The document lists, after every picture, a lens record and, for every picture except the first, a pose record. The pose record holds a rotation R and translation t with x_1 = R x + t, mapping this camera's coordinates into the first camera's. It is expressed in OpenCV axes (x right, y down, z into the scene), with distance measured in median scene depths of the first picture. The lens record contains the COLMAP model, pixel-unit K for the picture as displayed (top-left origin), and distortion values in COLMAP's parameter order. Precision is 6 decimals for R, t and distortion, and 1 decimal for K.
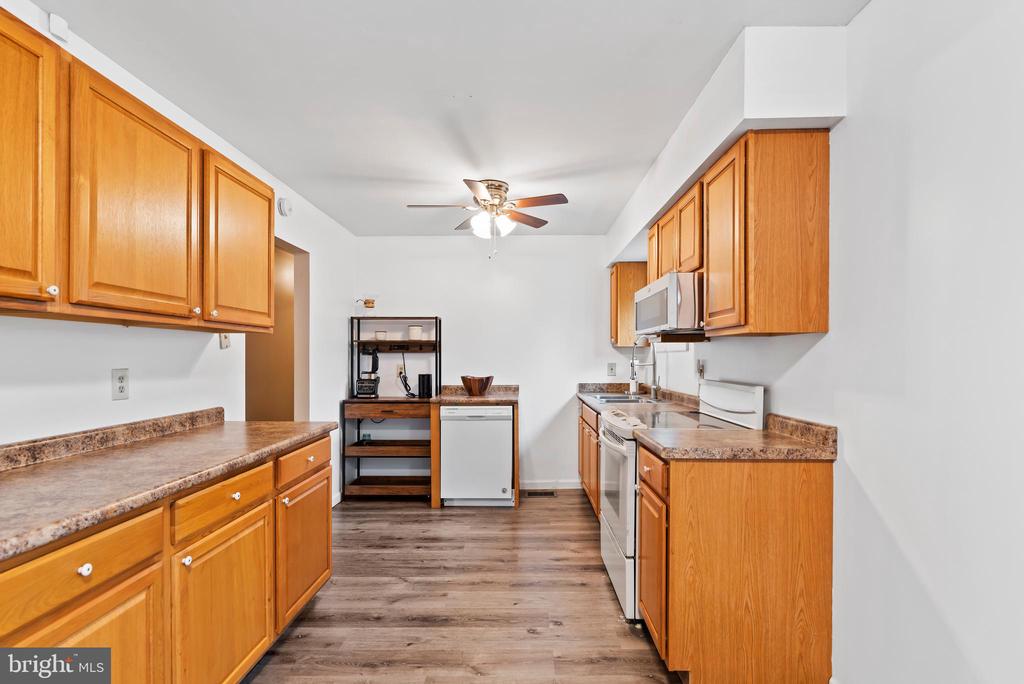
lens RADIAL K [[508.4, 0, 519.4], [0, 508.4, 359.3], [0, 0, 1]] dist [-0.000581, -0.000094]
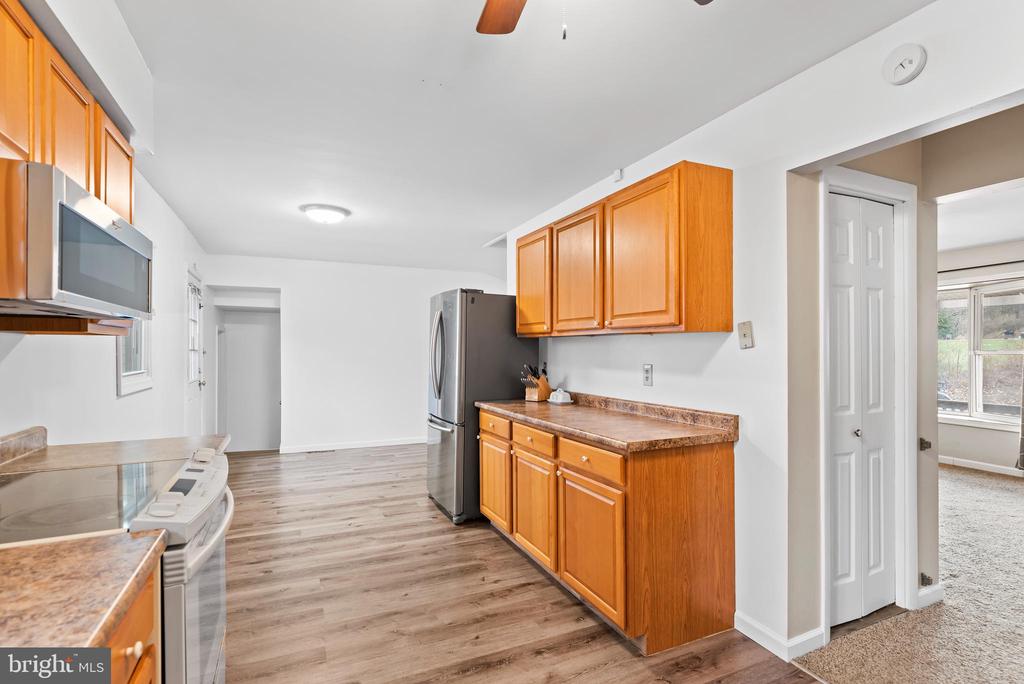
lens RADIAL K [[508.4, 0, 529.4], [0, 508.4, 347.6], [0, 0, 1]] dist [-0.000581, -0.000094]
pose [[-0.899217, 0.000368, -0.437502, 0.146736], [-0.001819, 0.999988, 0.004579, -0.034053], [0.437499, 0.004914, -0.899206, 2.076150]]
